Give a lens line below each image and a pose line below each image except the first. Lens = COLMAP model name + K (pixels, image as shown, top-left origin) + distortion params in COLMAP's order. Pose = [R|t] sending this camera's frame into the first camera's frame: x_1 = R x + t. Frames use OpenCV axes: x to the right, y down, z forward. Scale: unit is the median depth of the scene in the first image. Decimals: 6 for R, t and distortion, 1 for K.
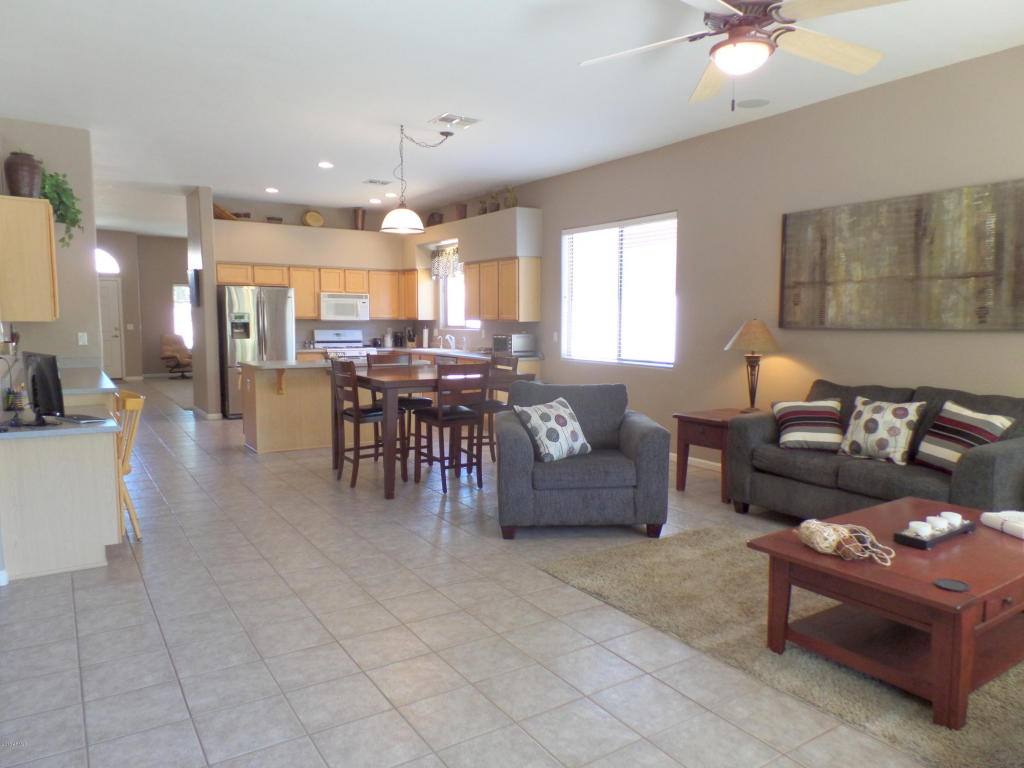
lens RADIAL K [[697.5, 0, 507.9], [0, 697.5, 384.6], [0, 0, 1]] dist [0.007292, 0.000792]
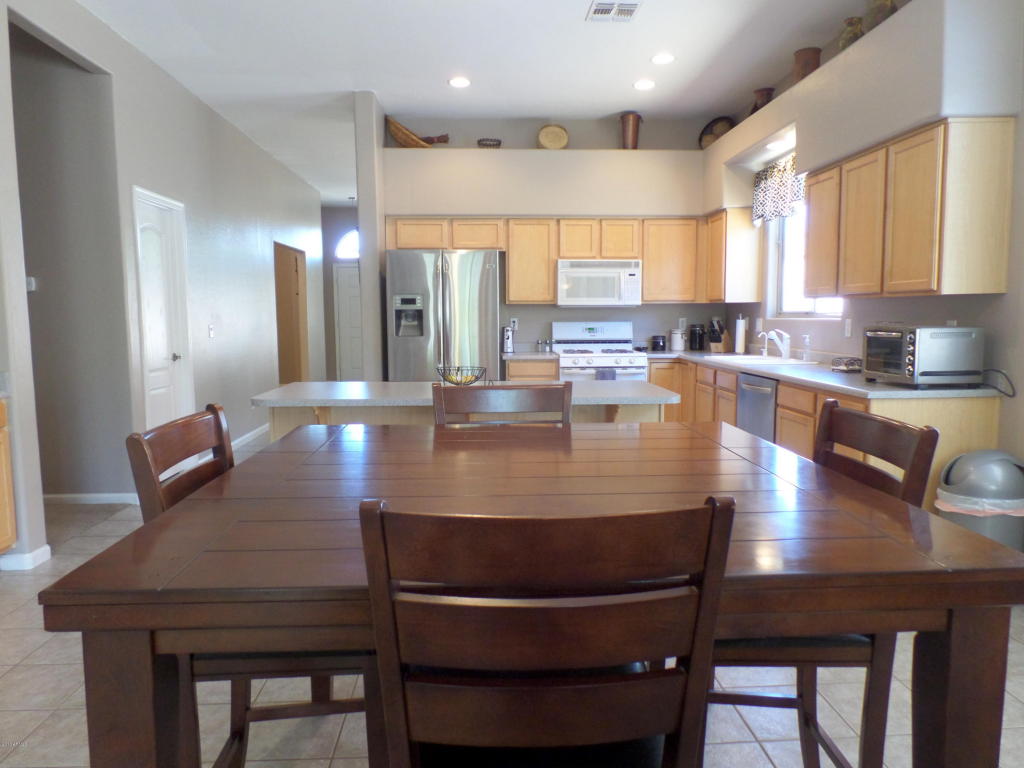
lens RADIAL K [[710.5, 0, 516.9], [0, 710.5, 390.0], [0, 0, 1]] dist [0.001161, 0.001729]
pose [[0.869884, 0.040774, -0.491569, 0.005451], [-0.034393, 0.999166, 0.022015, -0.026960], [0.492056, -0.002244, 0.870560, 0.379749]]
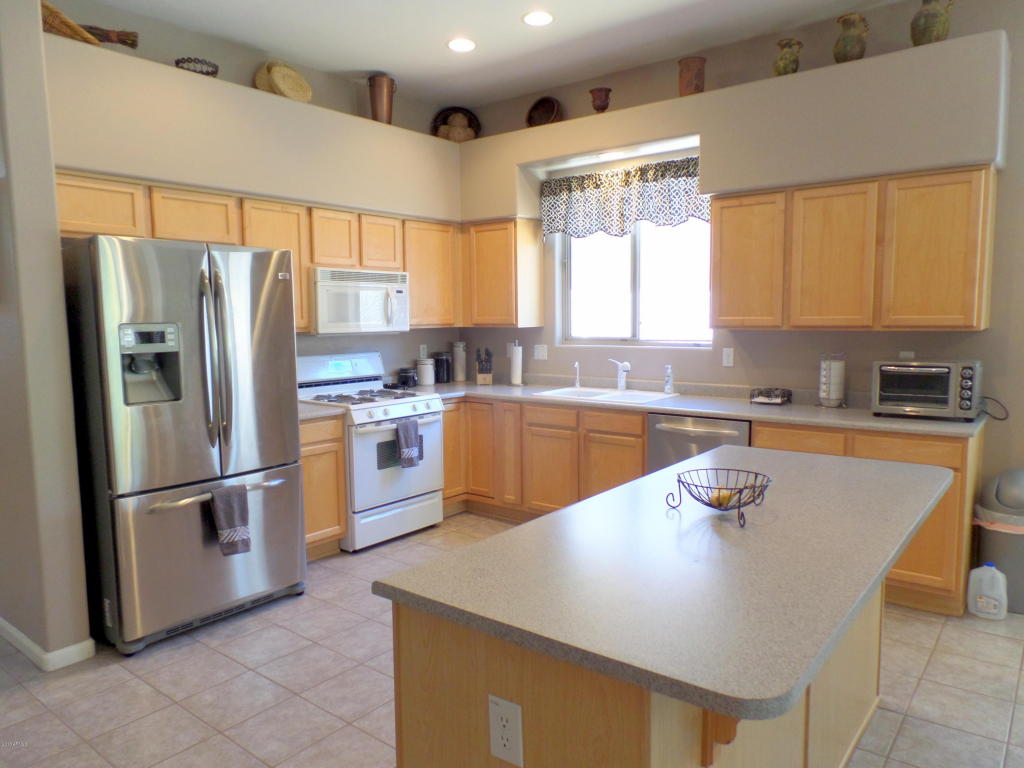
lens RADIAL K [[716.5, 0, 512.0], [0, 716.5, 384.0], [0, 0, 1]] dist [0.033340, 0.002661]
pose [[0.945891, -0.049244, 0.320726, -0.252050], [0.047587, 0.998782, 0.013007, -0.053648], [-0.320976, 0.002959, 0.947083, 0.476361]]
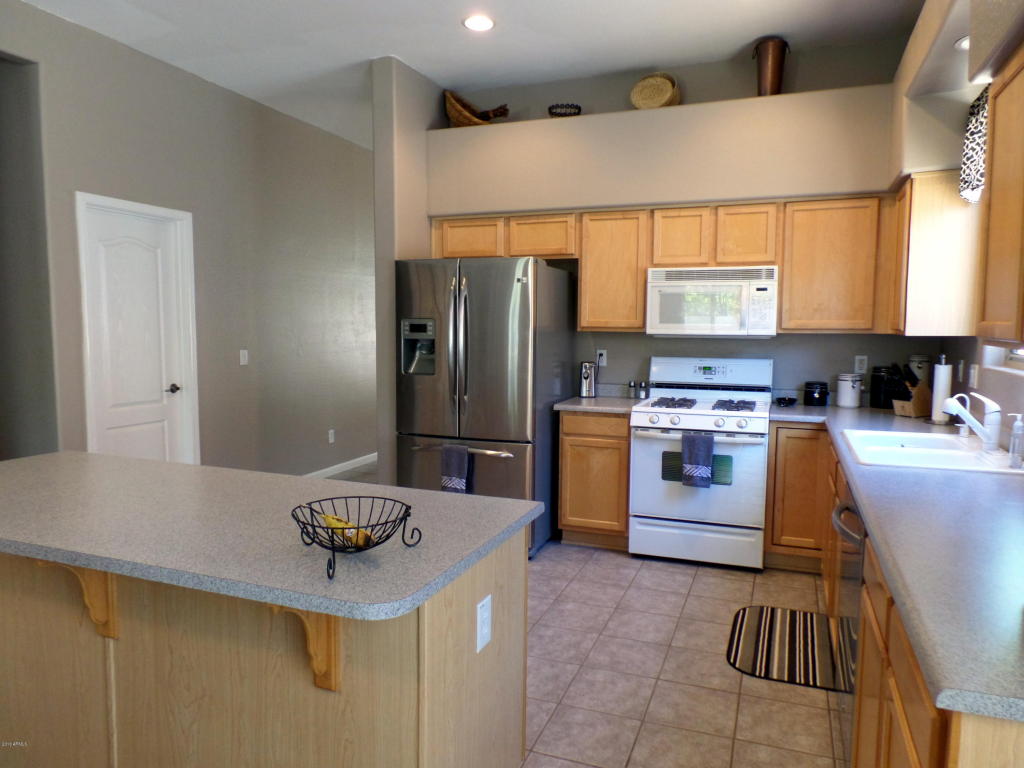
lens RADIAL K [[710.5, 0, 516.9], [0, 710.5, 390.0], [0, 0, 1]] dist [0.001161, 0.001729]
pose [[0.594718, 0.071100, -0.800784, 0.024088], [-0.076090, 0.996588, 0.031975, -0.056896], [0.800325, 0.041916, 0.598099, 0.581873]]
